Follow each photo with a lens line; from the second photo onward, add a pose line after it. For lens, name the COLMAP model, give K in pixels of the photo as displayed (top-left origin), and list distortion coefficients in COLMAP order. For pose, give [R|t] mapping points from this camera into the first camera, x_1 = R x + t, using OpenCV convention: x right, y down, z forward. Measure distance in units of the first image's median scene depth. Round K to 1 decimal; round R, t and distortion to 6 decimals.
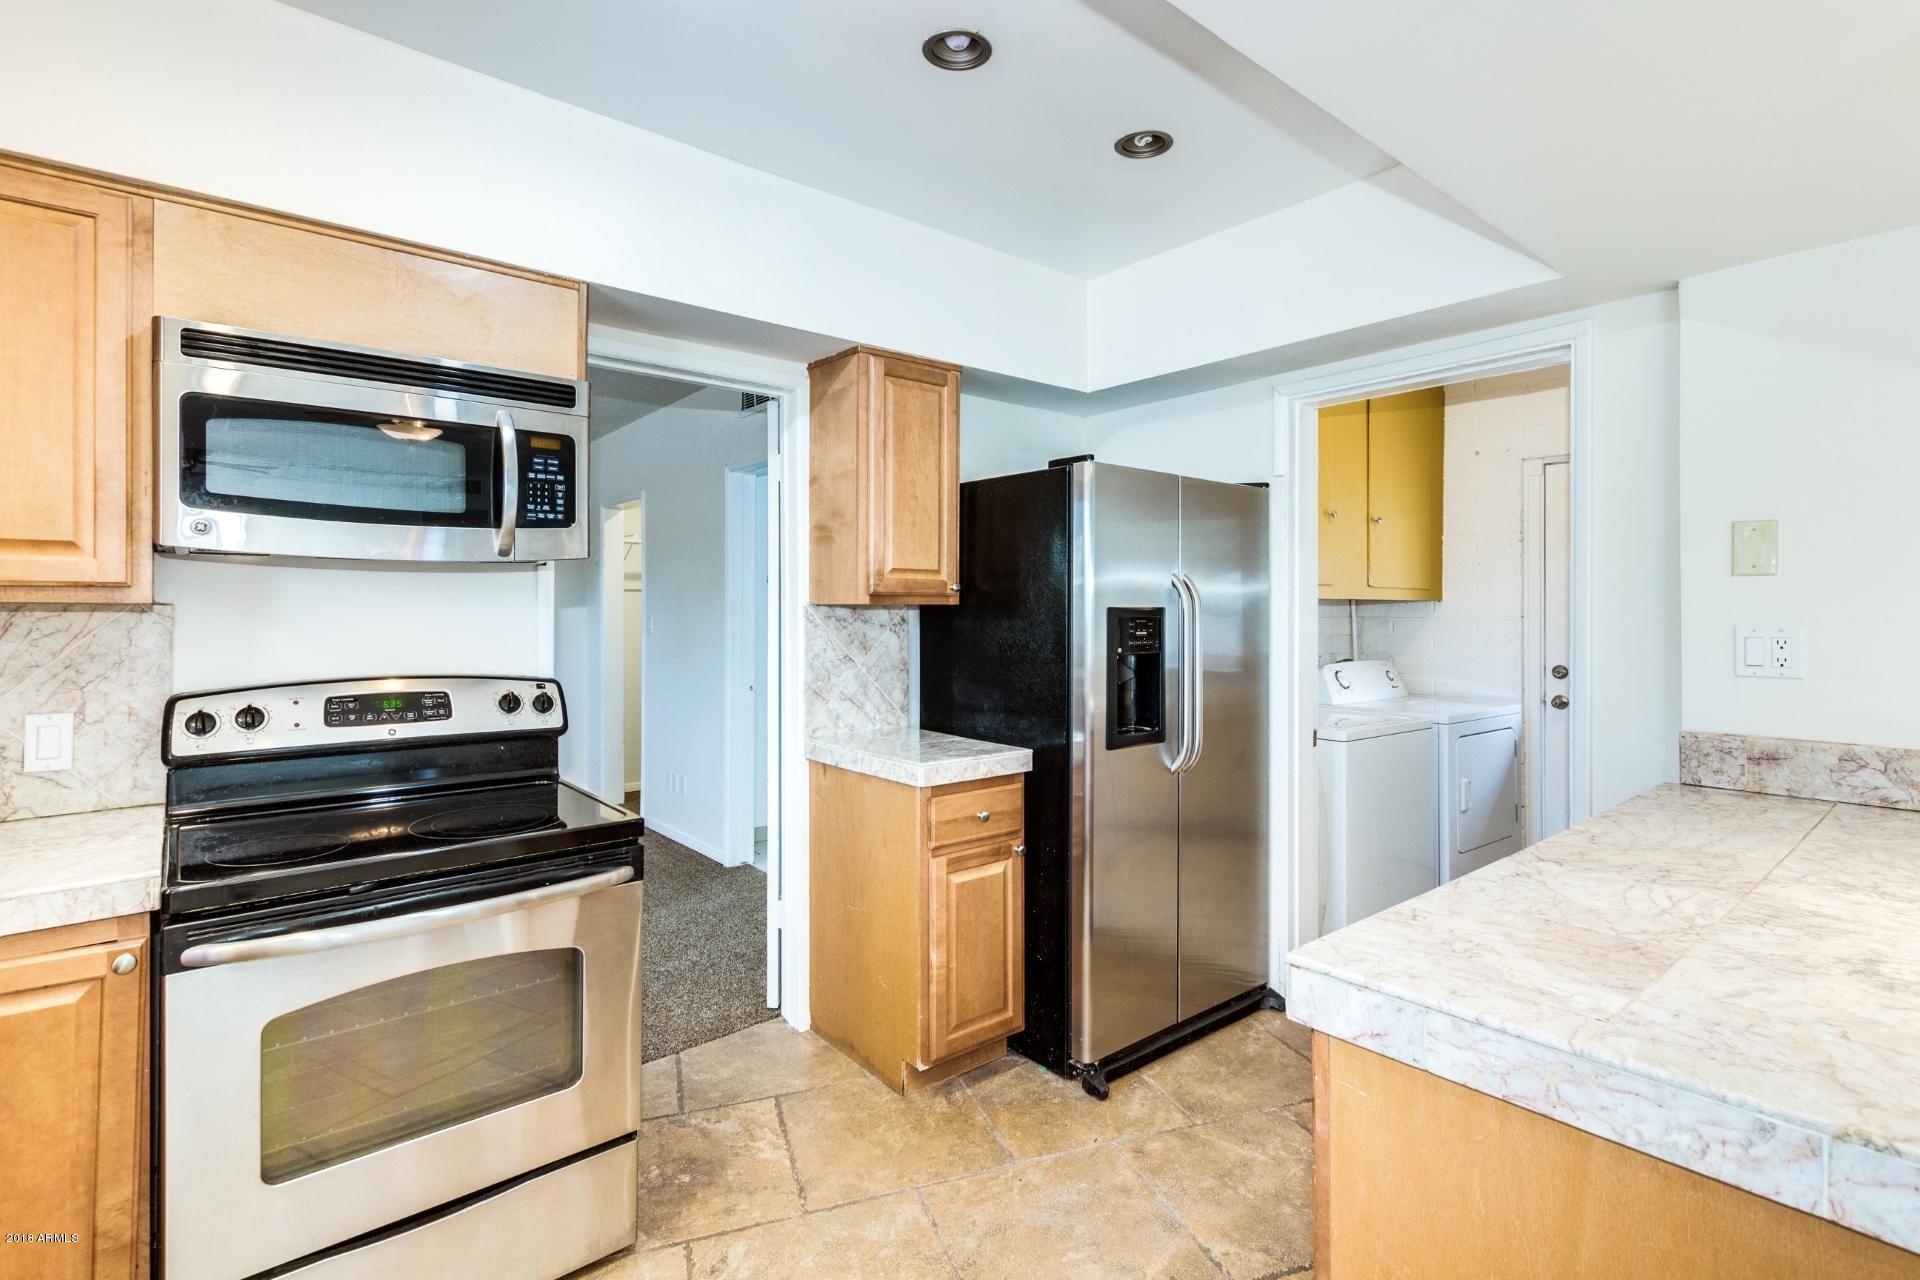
lens RADIAL K [[914.5, 0, 961.5], [0, 914.5, 599.5], [0, 0, 1]] dist [0.010502, -0.001101]
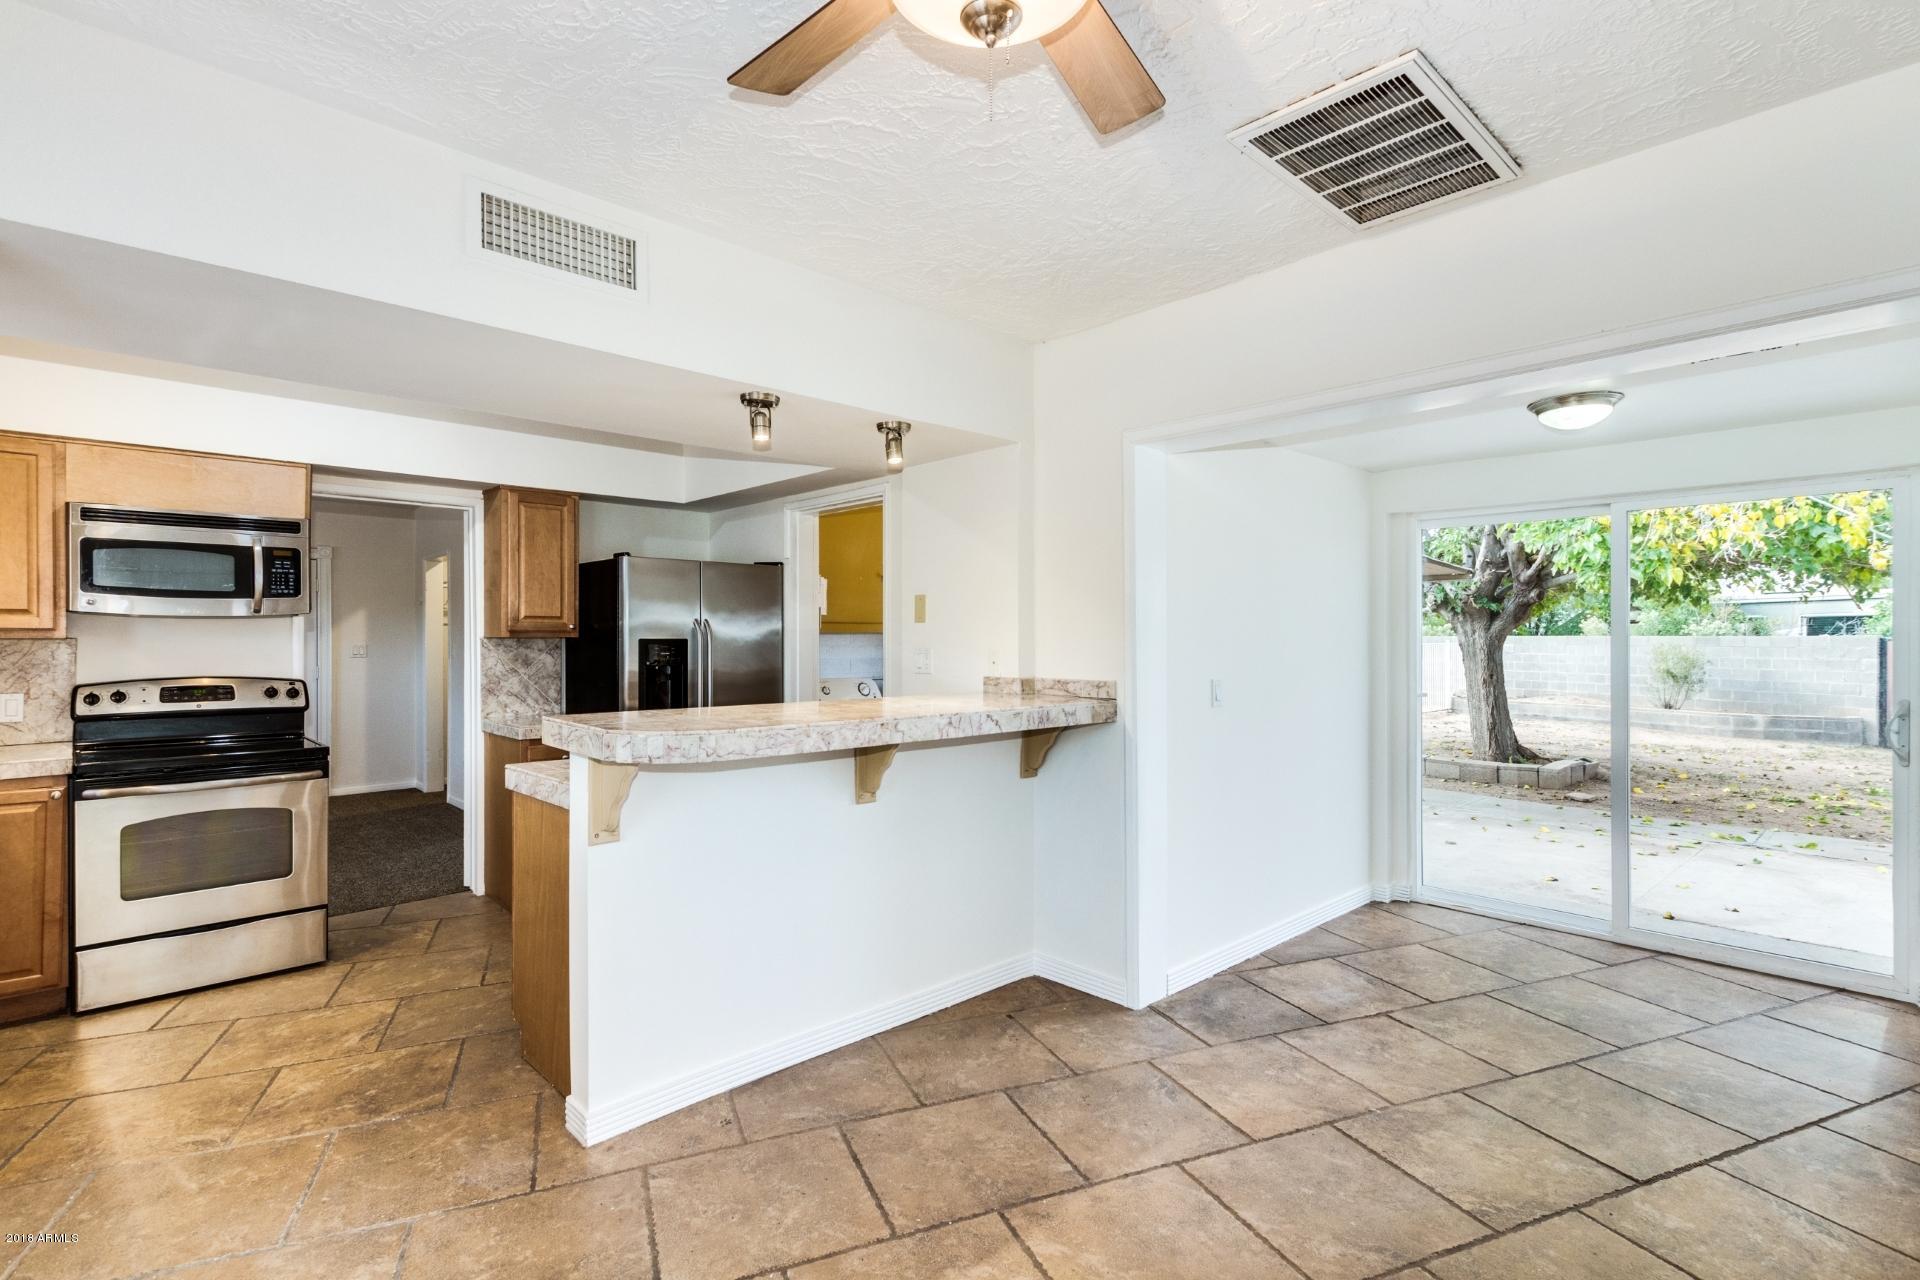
lens RADIAL K [[917.9, 0, 953.8], [0, 917.9, 632.2], [0, 0, 1]] dist [0.009384, -0.000762]
pose [[0.998422, -0.001822, 0.056121, 0.867658], [0.001597, 0.999991, 0.004040, -0.013040], [-0.056128, -0.003944, 0.998416, -1.033797]]
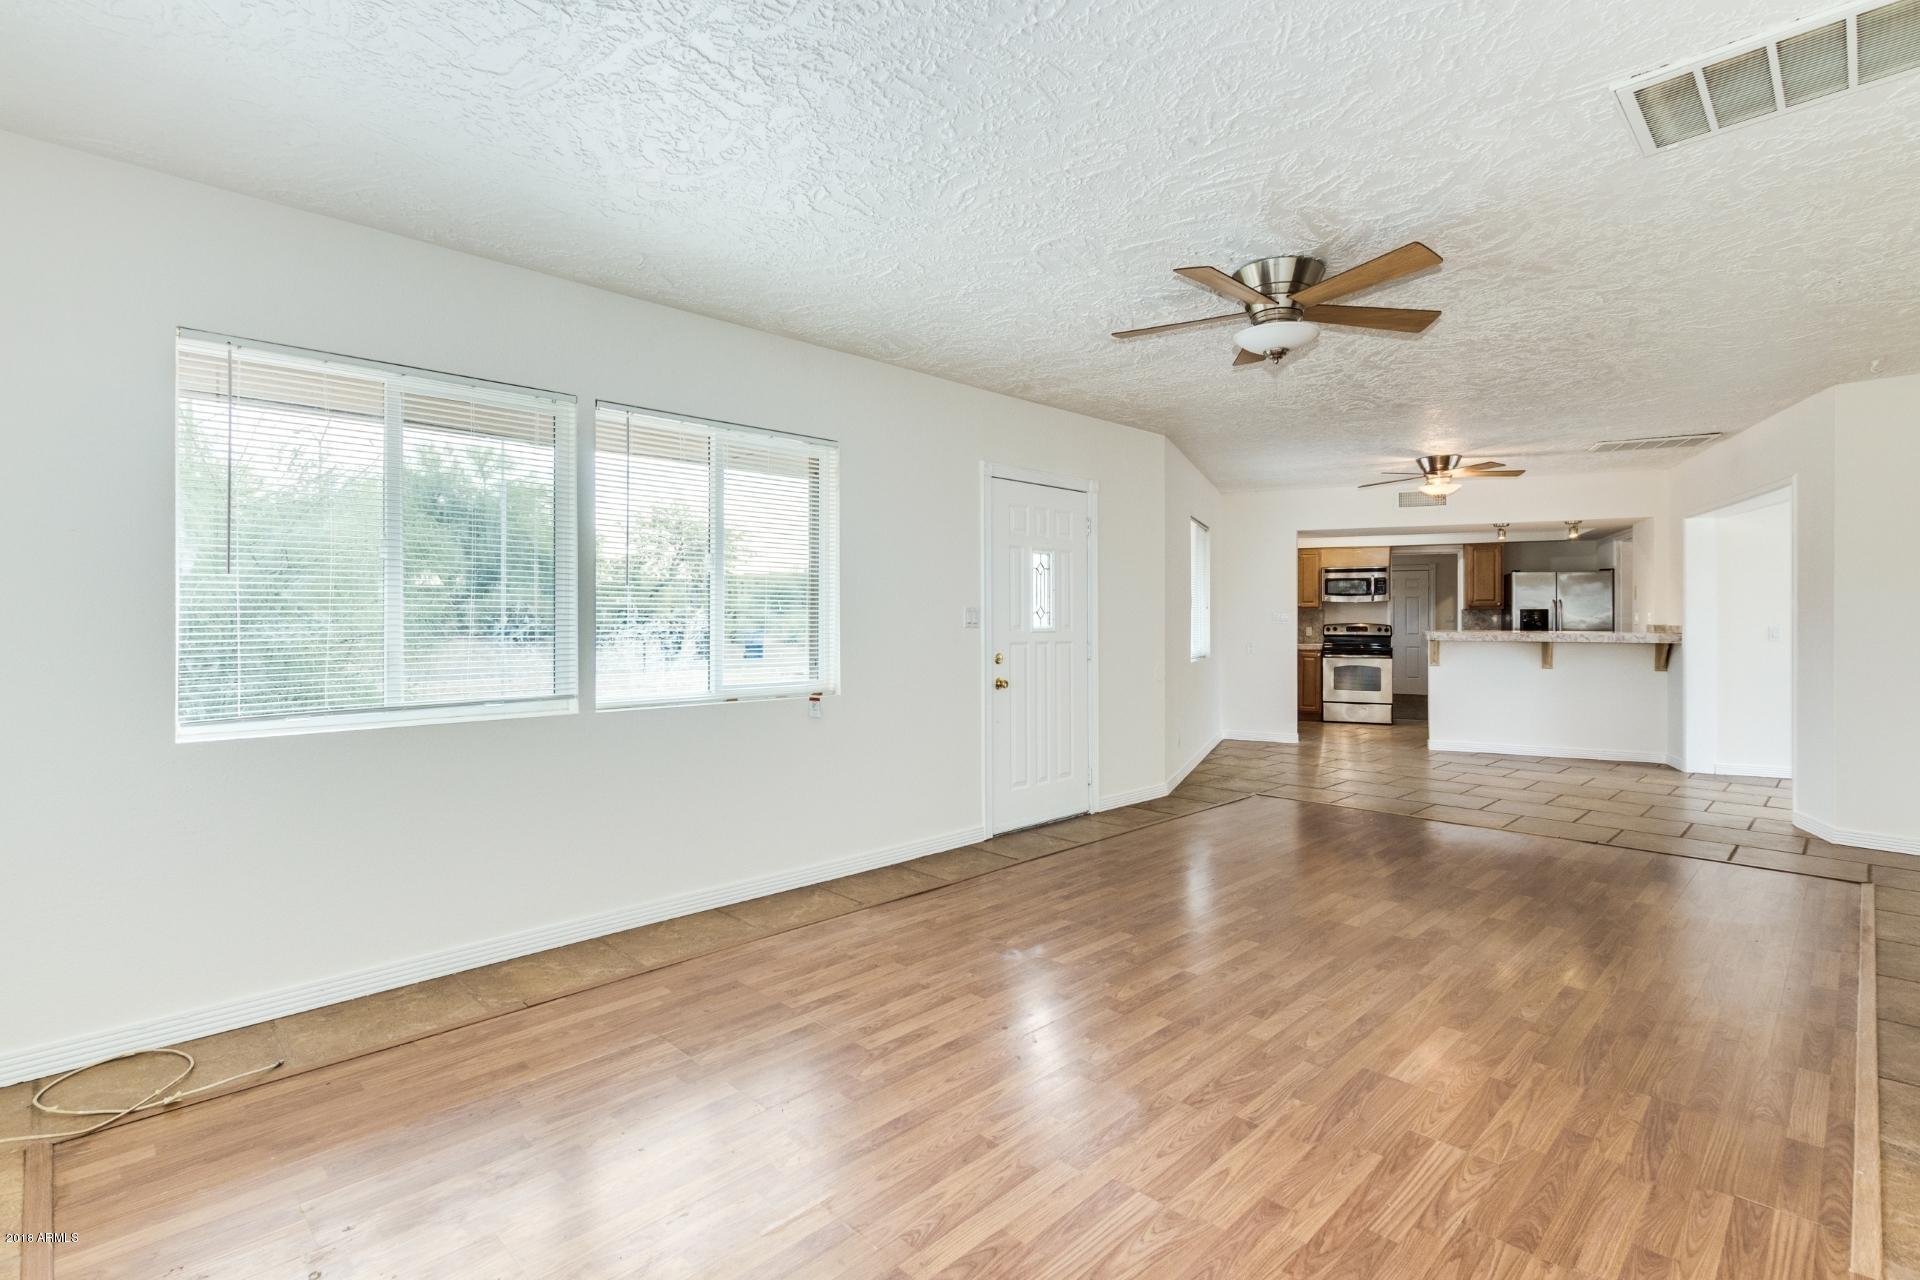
lens RADIAL K [[878.8, 0, 960.0], [0, 878.8, 640.0], [0, 0, 1]] dist [-0.002617, -0.001416]
pose [[0.434651, 0.015266, -0.900470, 3.241489], [0.010111, 0.999711, 0.021829, 0.048850], [0.900542, -0.018593, 0.434371, -3.601210]]
